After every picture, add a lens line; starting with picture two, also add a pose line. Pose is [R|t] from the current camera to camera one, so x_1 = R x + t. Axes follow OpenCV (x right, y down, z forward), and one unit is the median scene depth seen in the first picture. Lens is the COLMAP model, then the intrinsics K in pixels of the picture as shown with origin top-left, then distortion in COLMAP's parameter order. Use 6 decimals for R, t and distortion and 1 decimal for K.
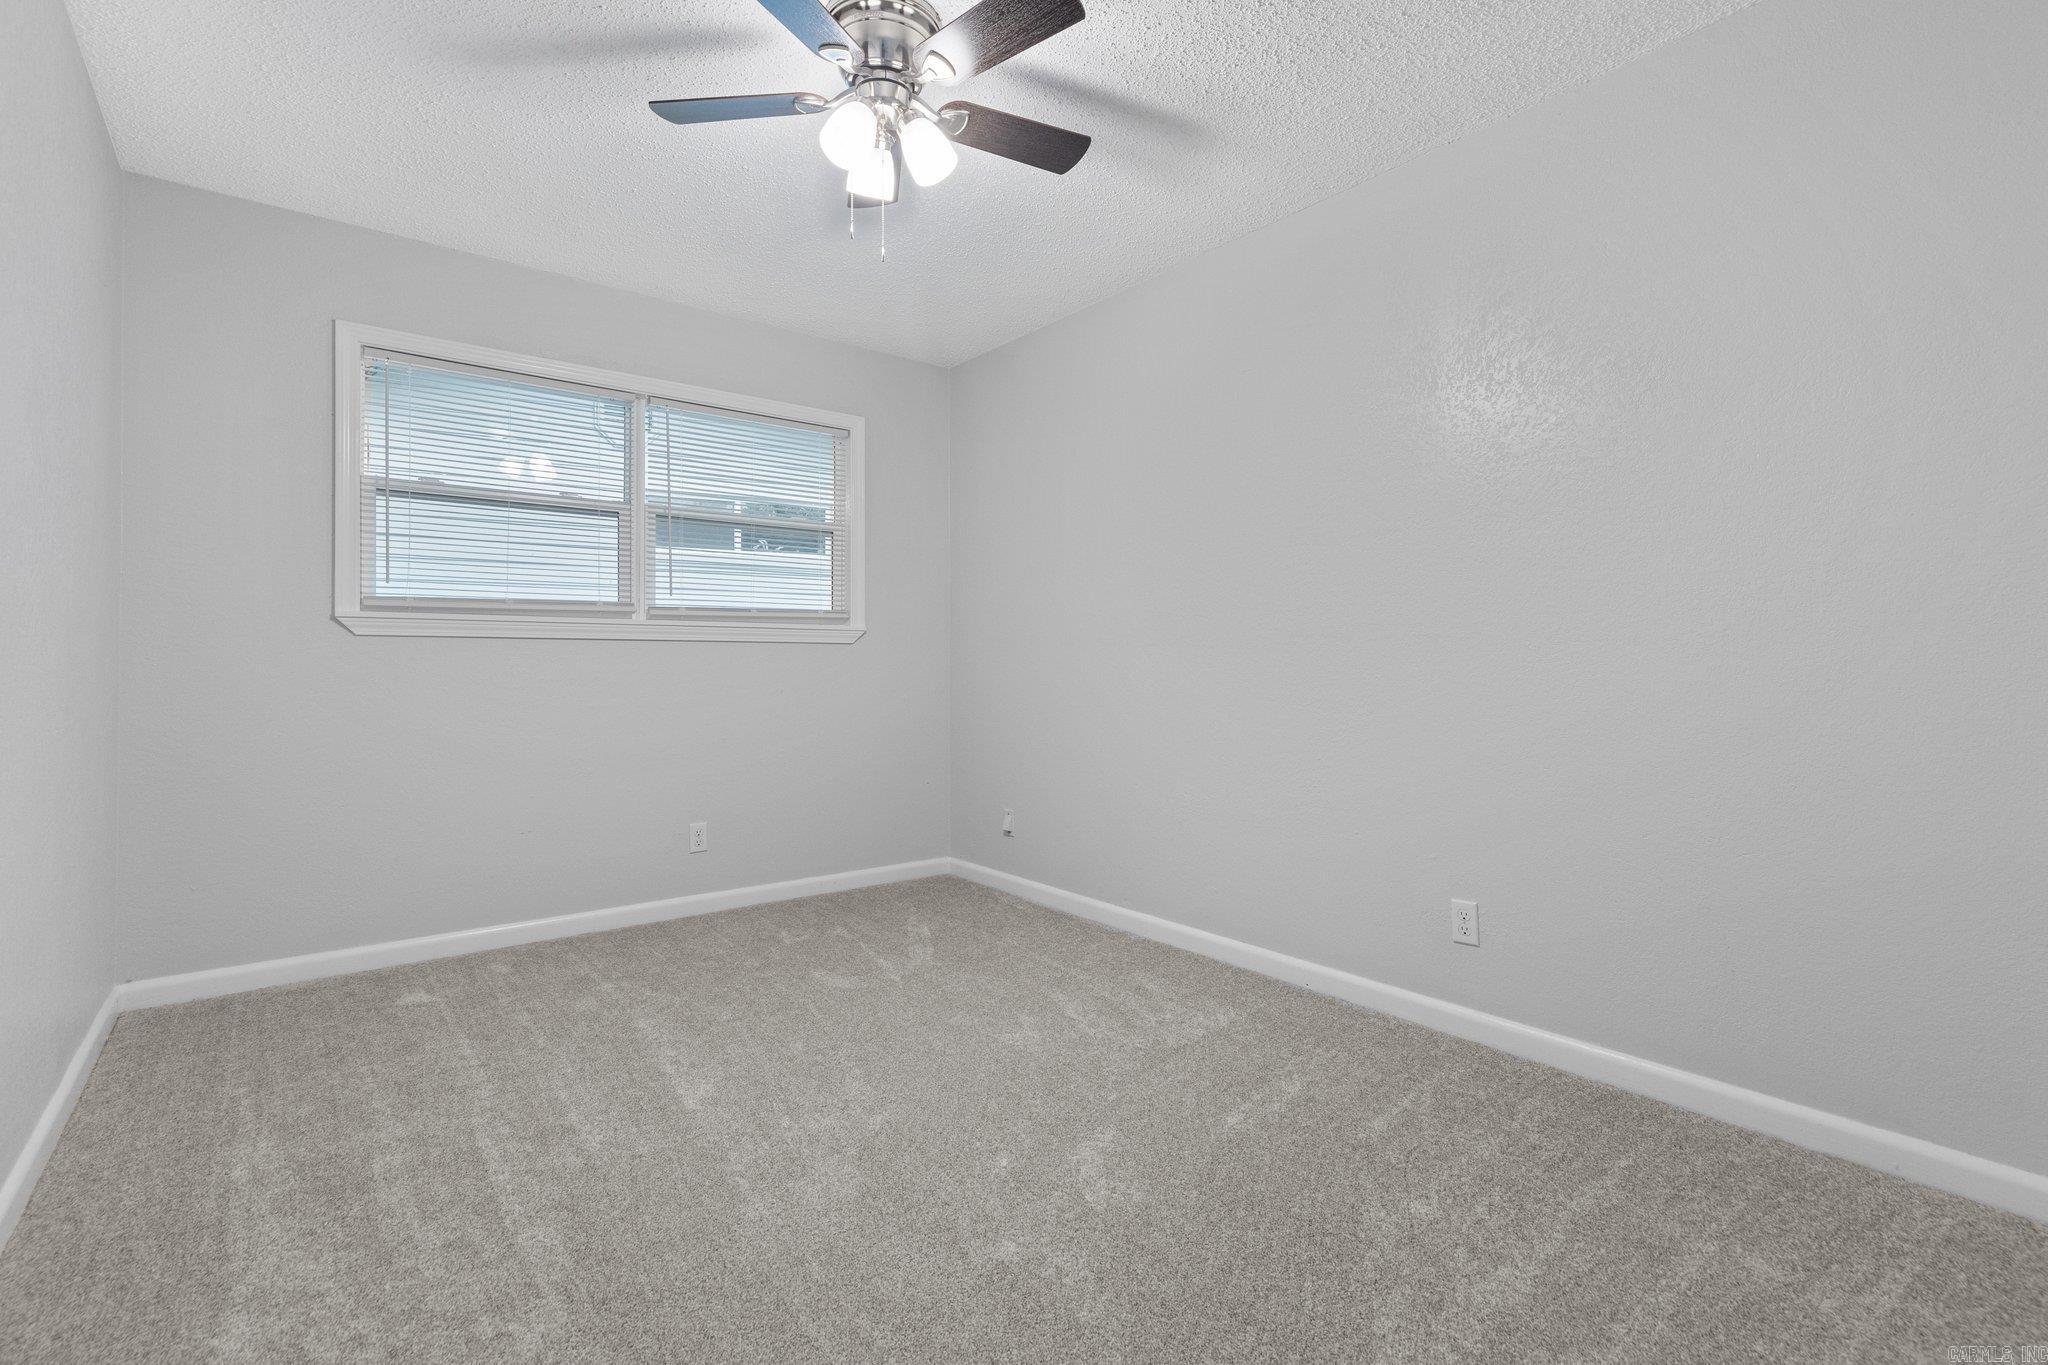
lens RADIAL K [[915.3, 0, 1024.0], [0, 915.3, 682.5], [0, 0, 1]] dist [0.014398, 0.000318]
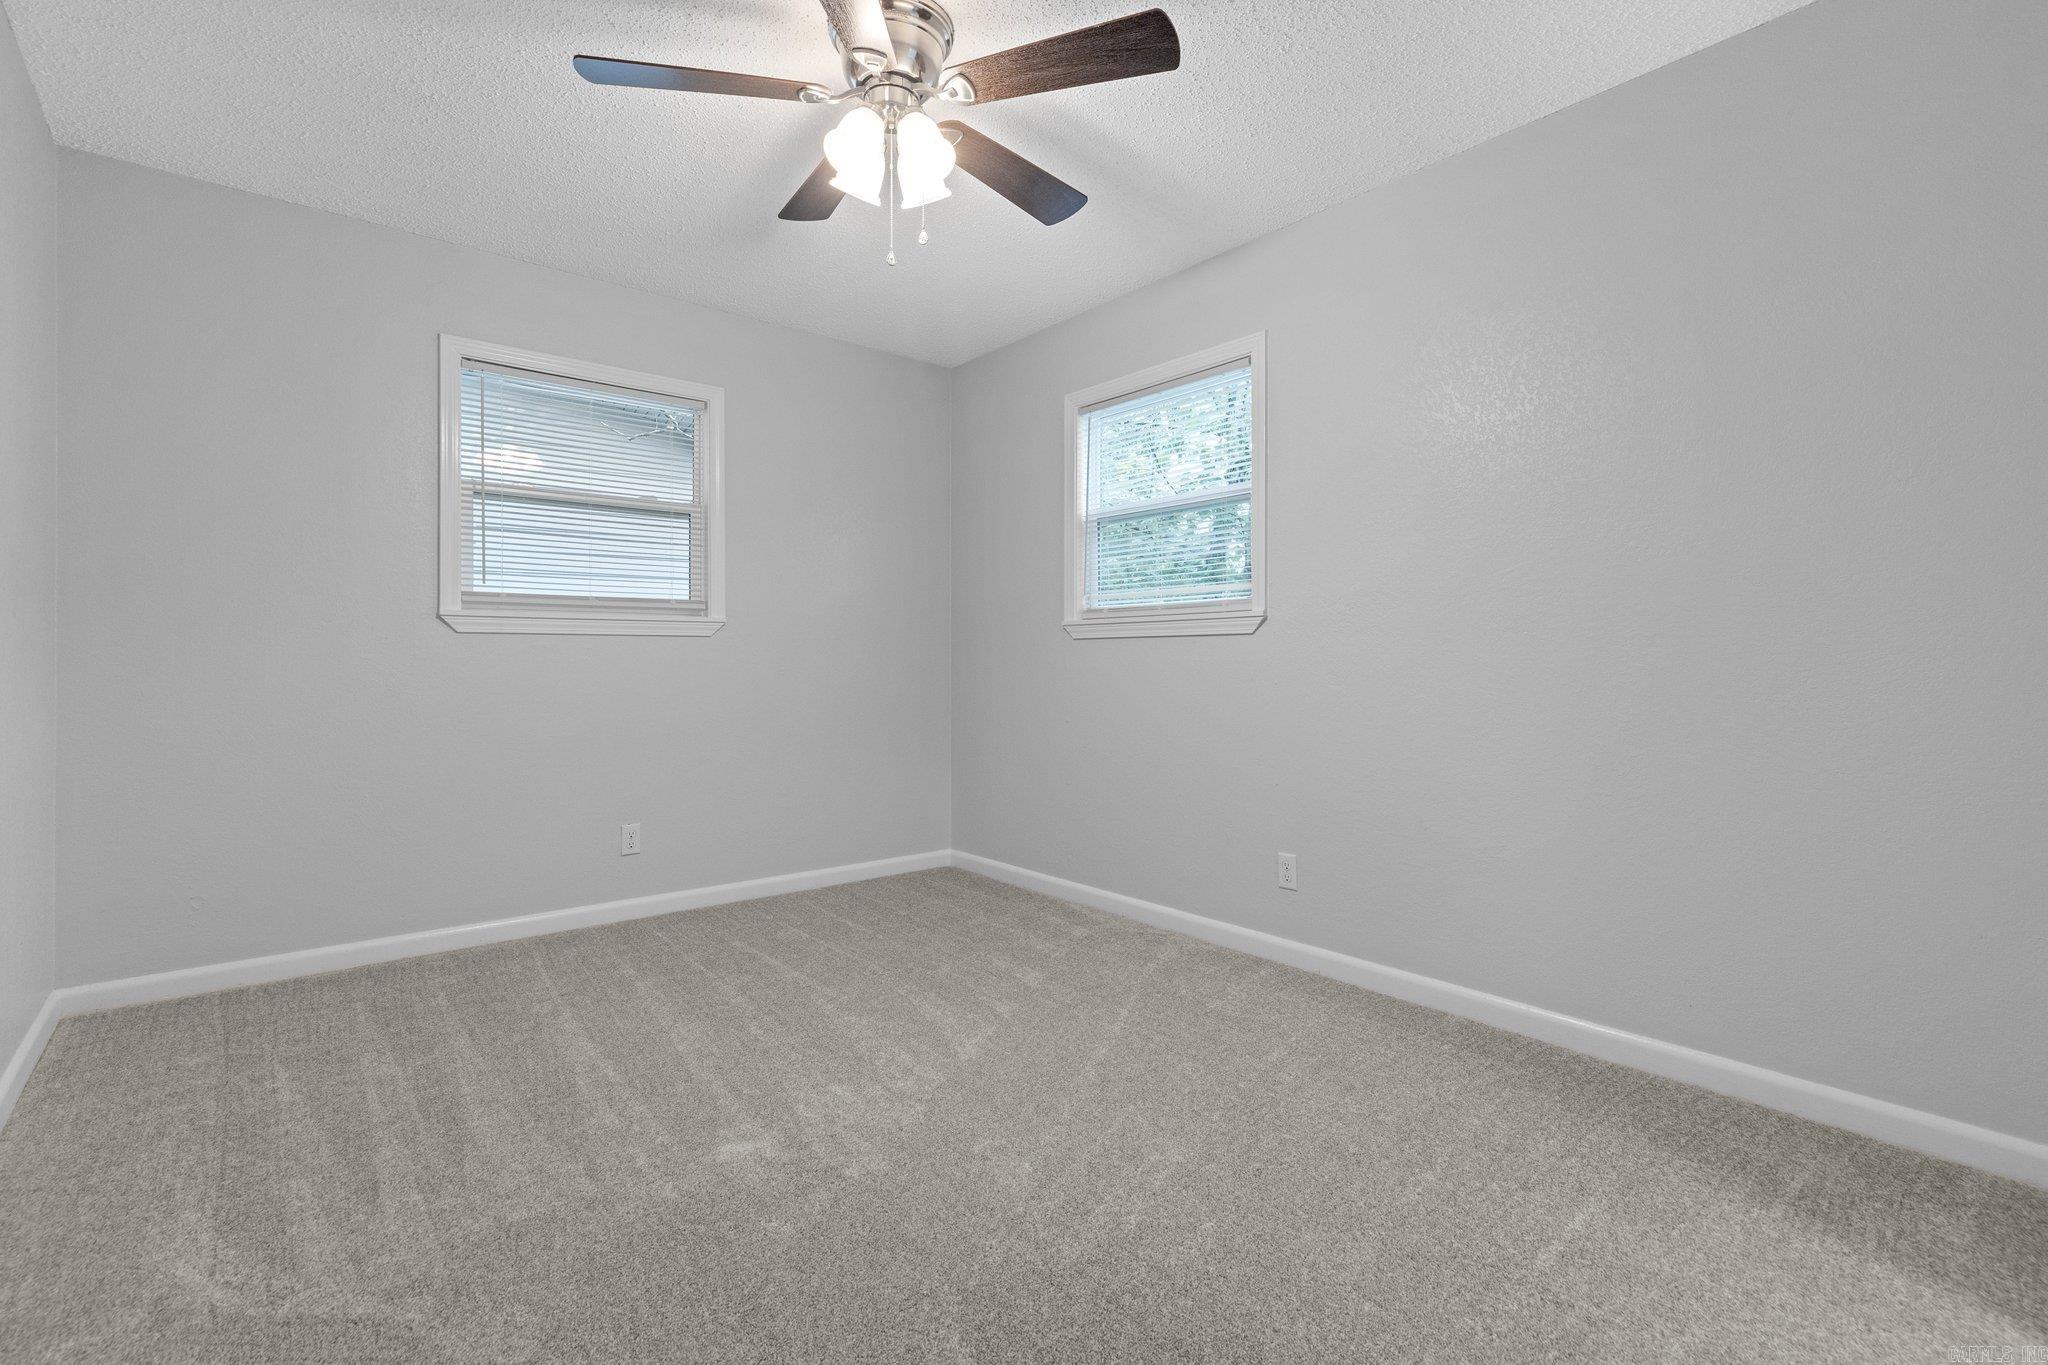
lens RADIAL K [[924.1, 0, 1024.0], [0, 924.1, 682.5], [0, 0, 1]] dist [0.003495, 0.000053]
pose [[0.999437, 0.000792, 0.033547, -0.094321], [-0.000950, 0.999989, 0.004695, 0.001682], [-0.033543, -0.004724, 0.999426, -0.072206]]
